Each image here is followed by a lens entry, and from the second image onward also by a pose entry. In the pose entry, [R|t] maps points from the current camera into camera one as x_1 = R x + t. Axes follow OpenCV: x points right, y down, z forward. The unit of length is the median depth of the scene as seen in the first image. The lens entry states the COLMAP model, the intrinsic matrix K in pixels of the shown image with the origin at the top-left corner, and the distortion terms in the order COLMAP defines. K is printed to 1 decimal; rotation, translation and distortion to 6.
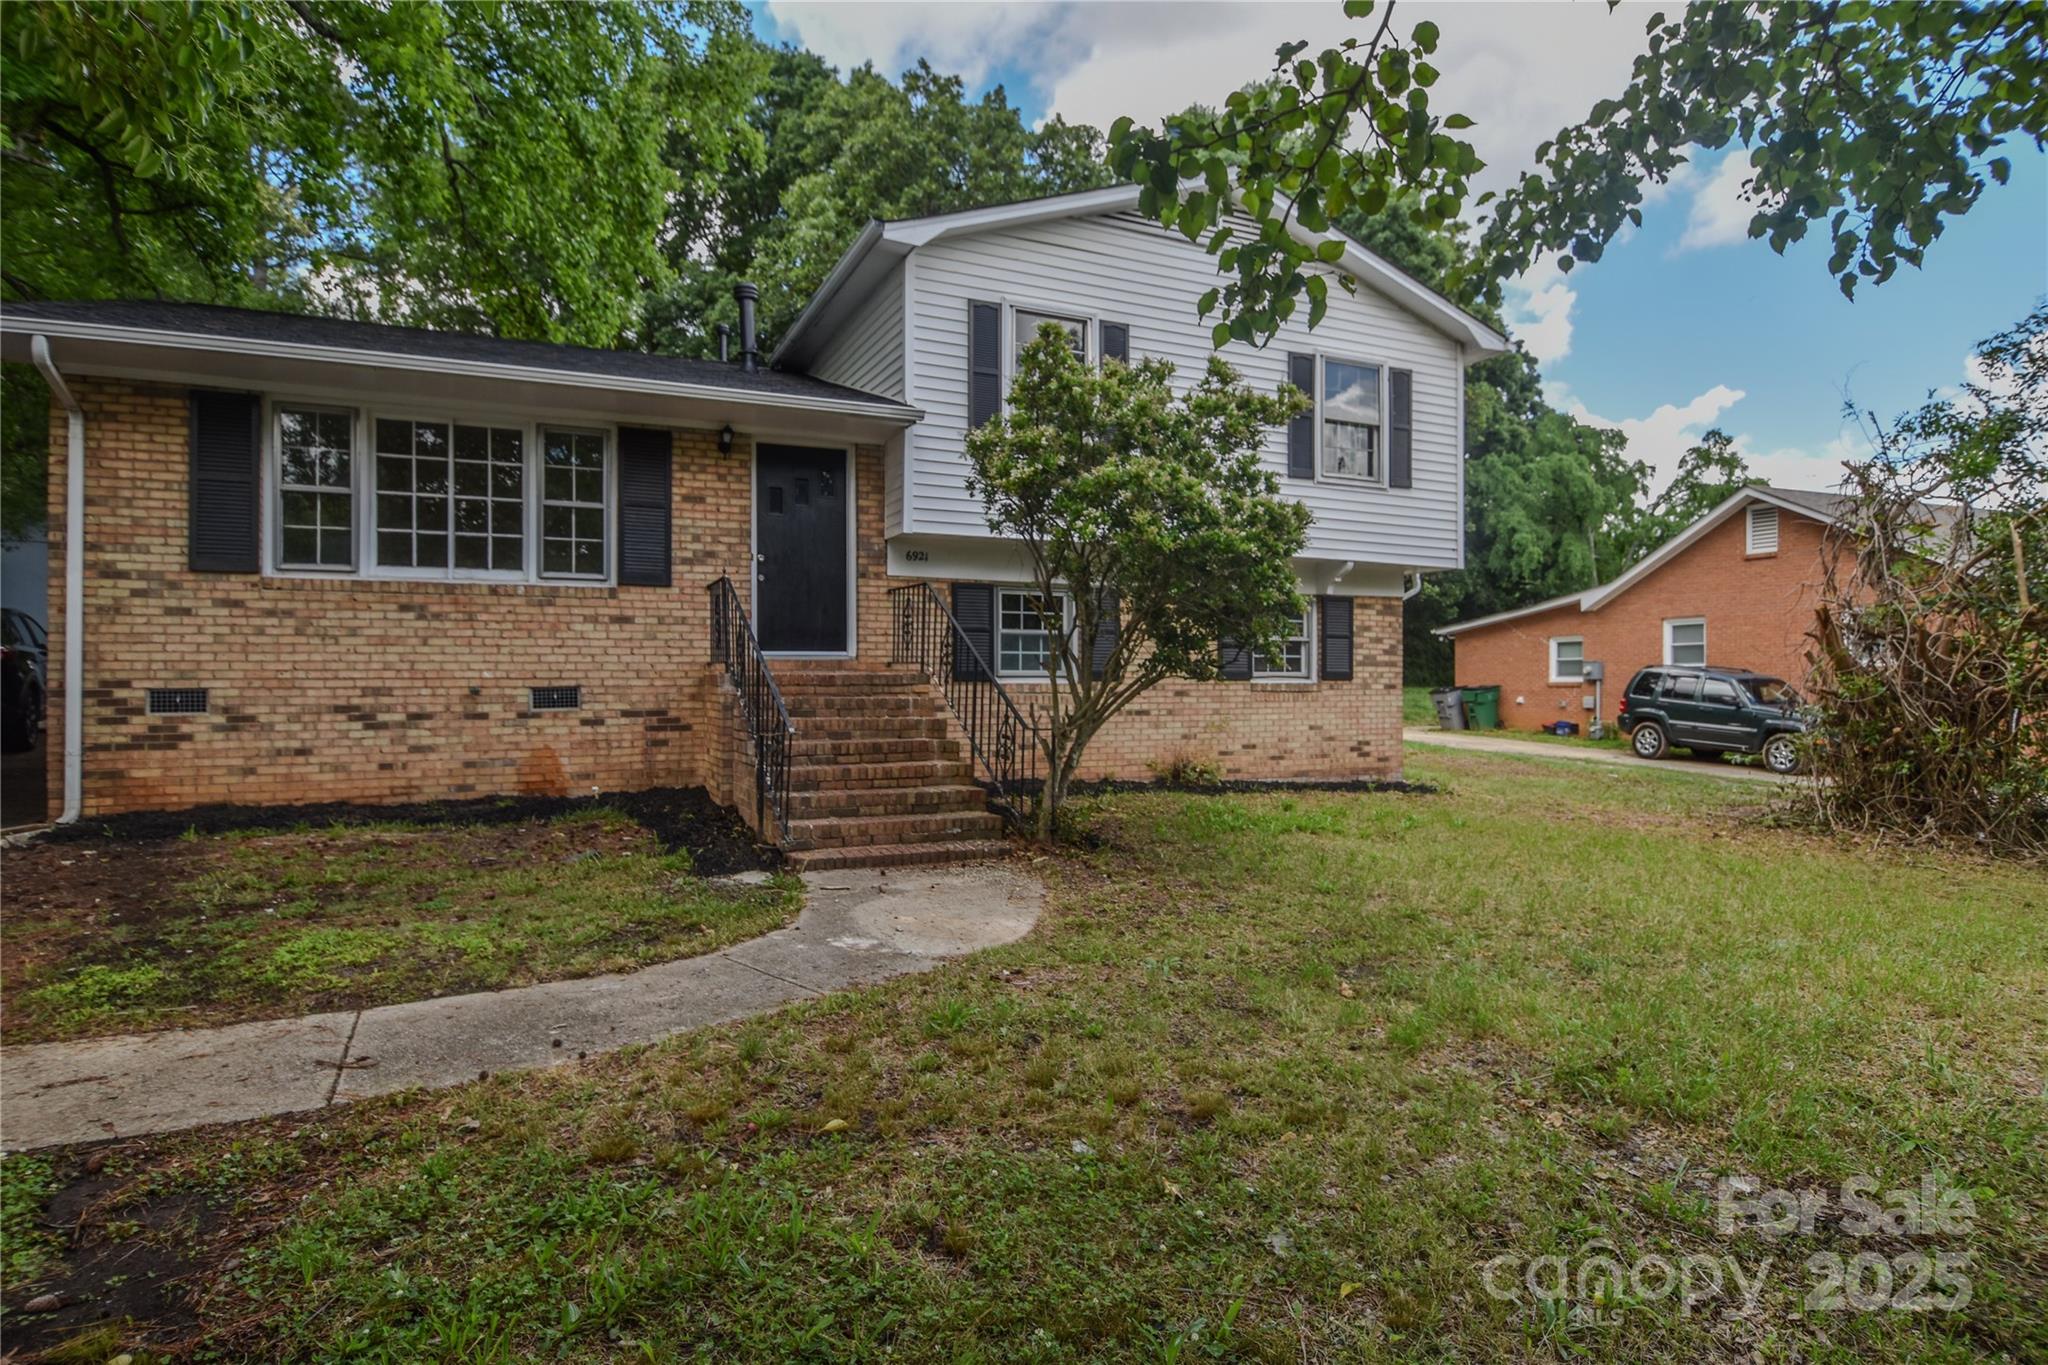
lens RADIAL K [[1155.2, 0, 1093.8], [0, 1155.2, 671.2], [0, 0, 1]] dist [0.002387, -0.003269]
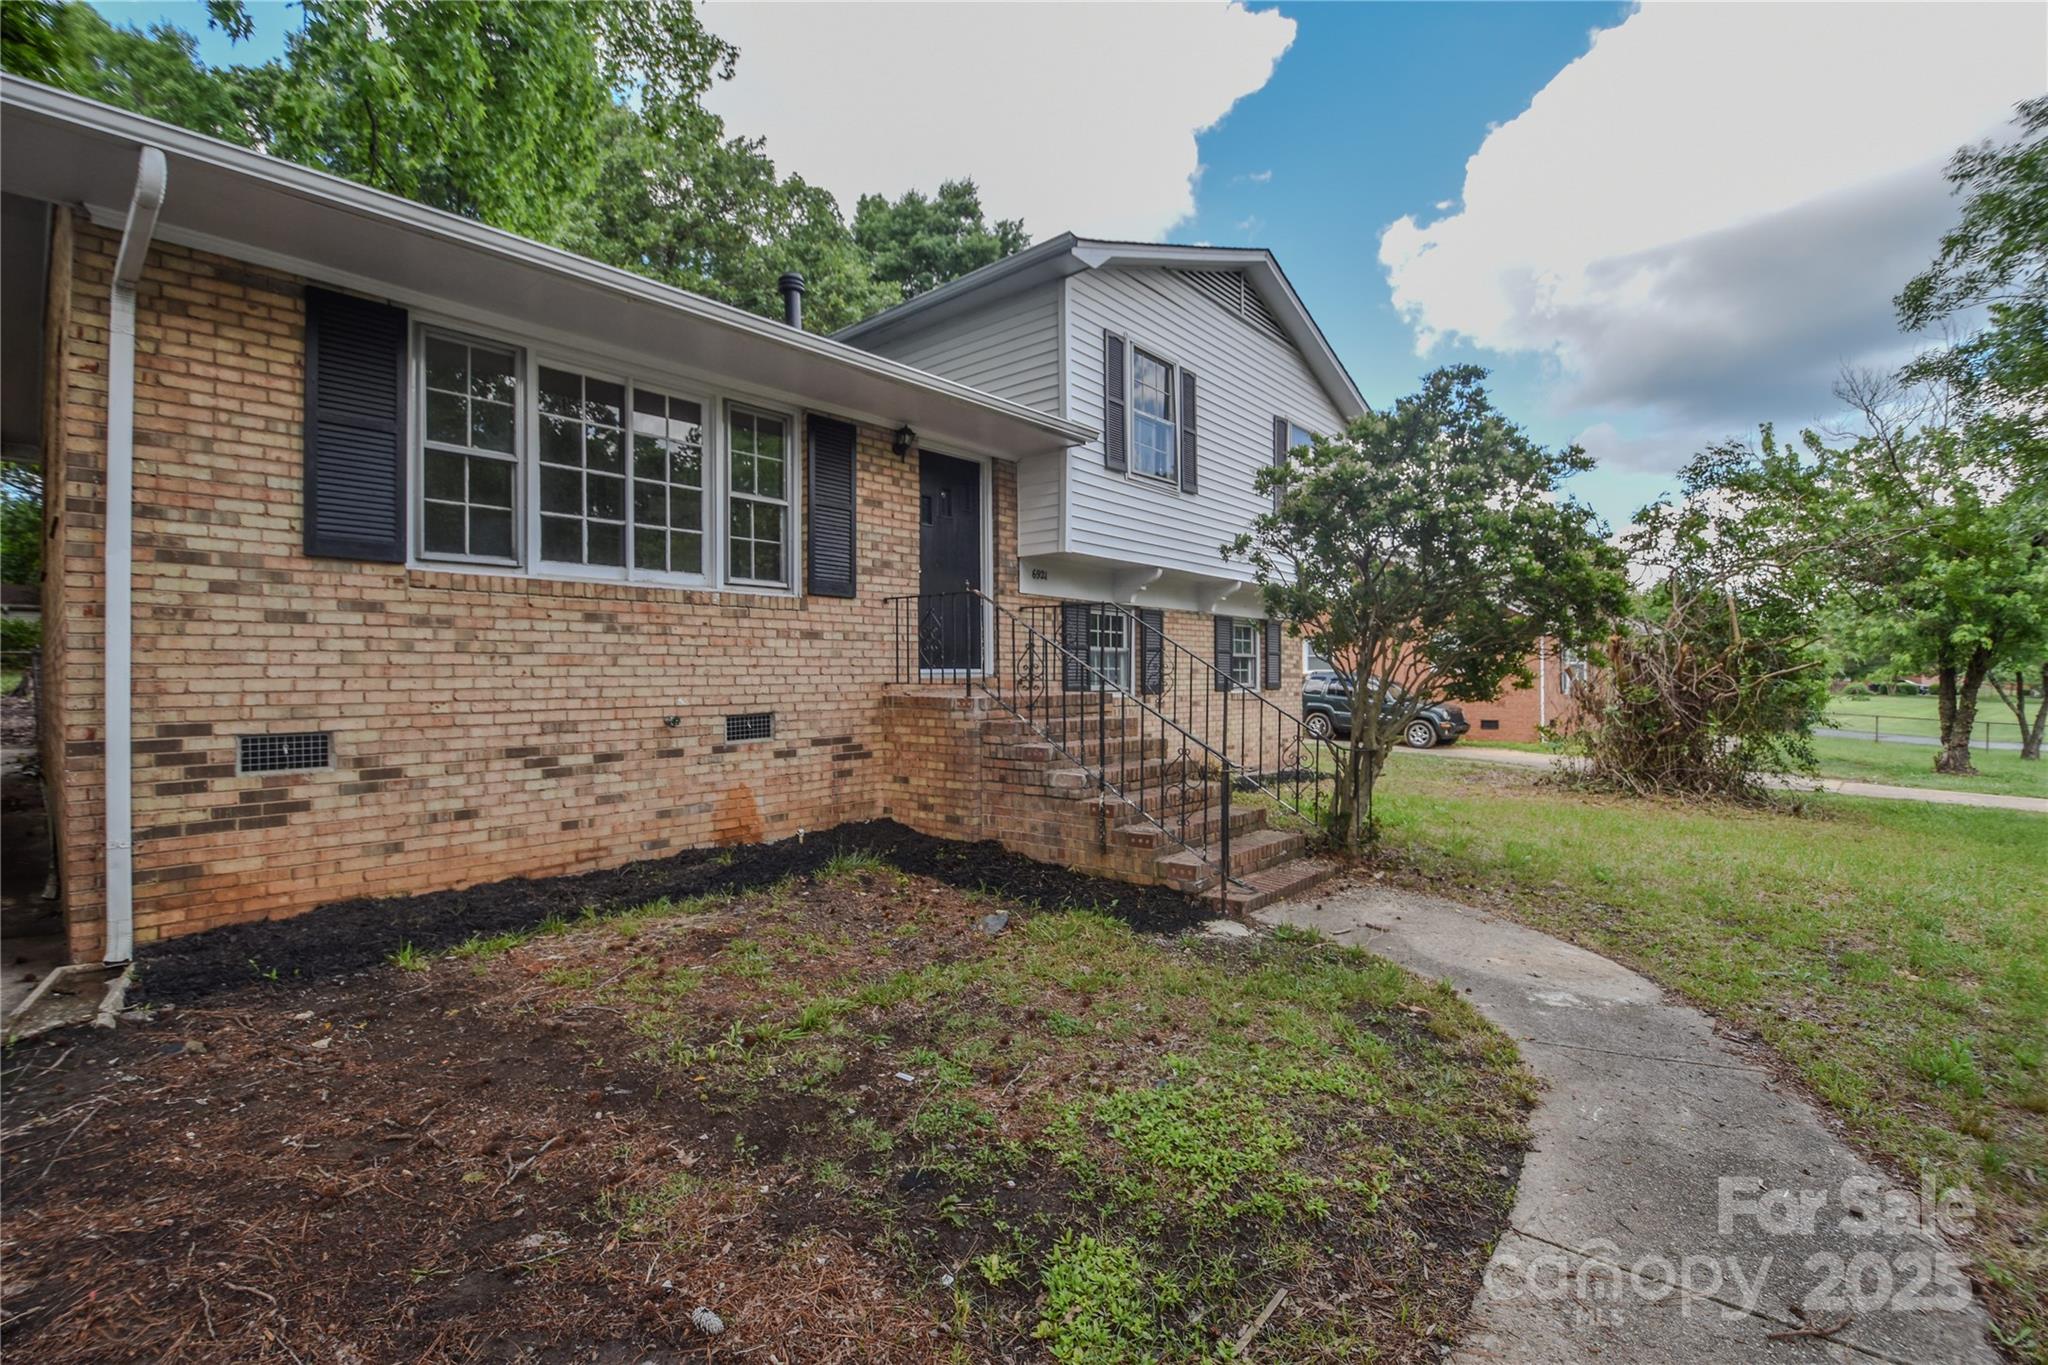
lens RADIAL K [[900.0, 0, 1016.9], [0, 900.0, 675.1], [0, 0, 1]] dist [0.003599, -0.013324]
pose [[0.909893, -0.005409, 0.414808, -0.591974], [0.003518, 0.999980, 0.005323, -0.018574], [-0.414828, -0.003384, 0.909894, 0.340114]]
